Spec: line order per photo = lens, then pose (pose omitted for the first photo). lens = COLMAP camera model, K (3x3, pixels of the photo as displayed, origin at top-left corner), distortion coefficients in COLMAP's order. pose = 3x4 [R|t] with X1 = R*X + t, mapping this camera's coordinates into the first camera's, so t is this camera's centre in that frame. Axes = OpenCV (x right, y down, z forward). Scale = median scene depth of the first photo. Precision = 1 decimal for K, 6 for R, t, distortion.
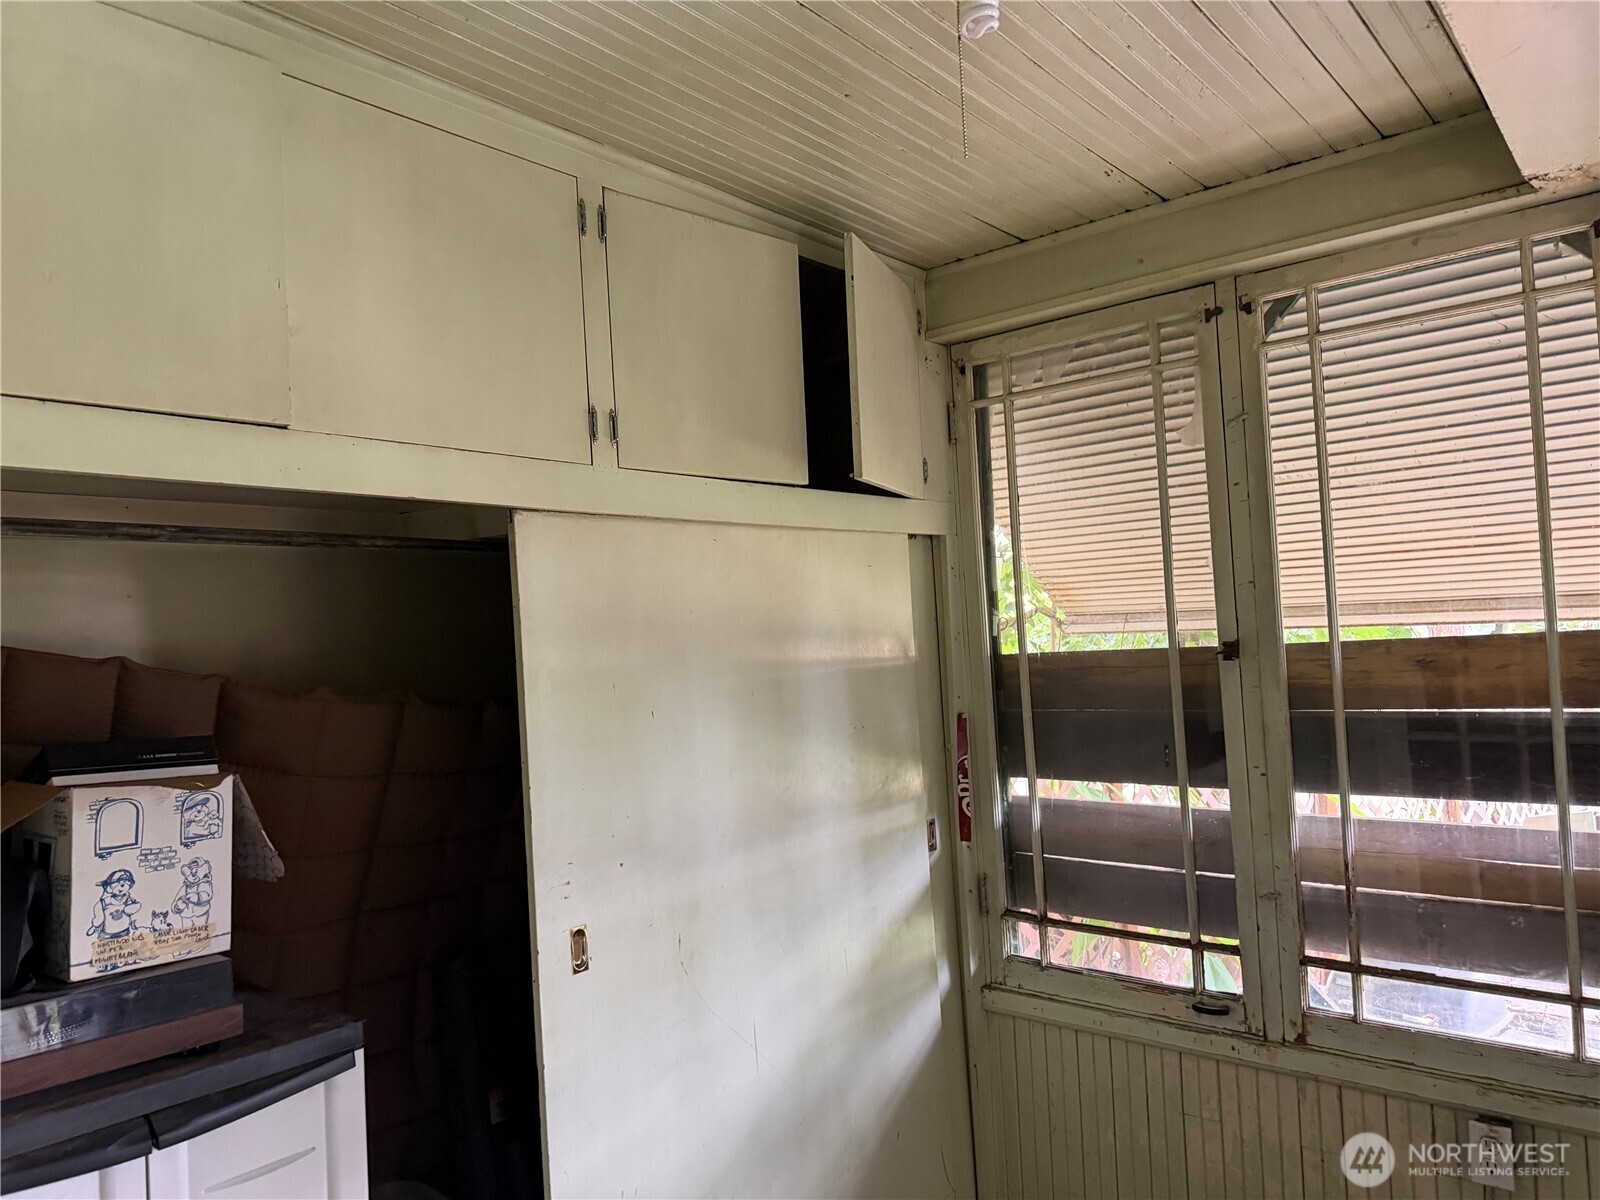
lens RADIAL K [[1141.7, 0, 807.6], [0, 1141.7, 596.6], [0, 0, 1]] dist [0.022168, -0.004474]
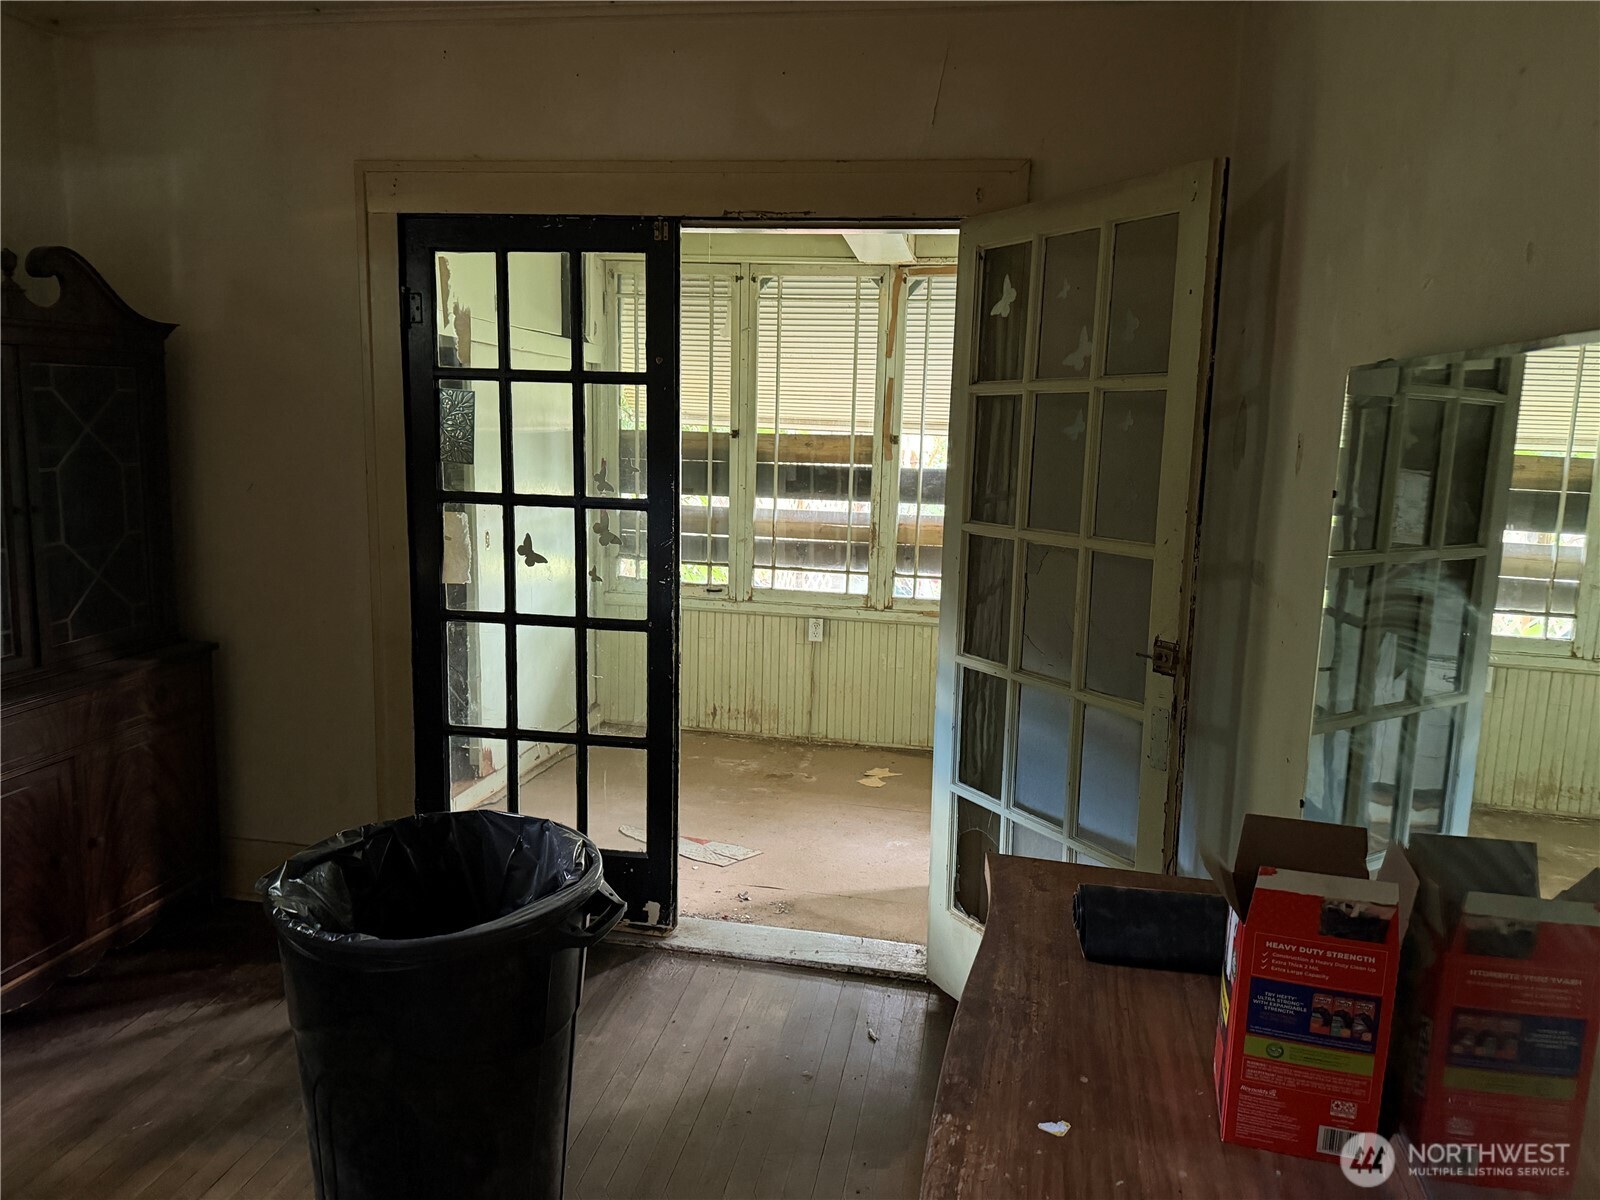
lens RADIAL K [[1141.7, 0, 802.9], [0, 1141.7, 599.6], [0, 0, 1]] dist [0.022168, -0.004474]
pose [[0.901198, 0.006337, 0.433362, -0.489195], [-0.087671, 0.981888, 0.167959, -0.024068], [-0.424449, -0.189358, 0.885430, -1.124091]]
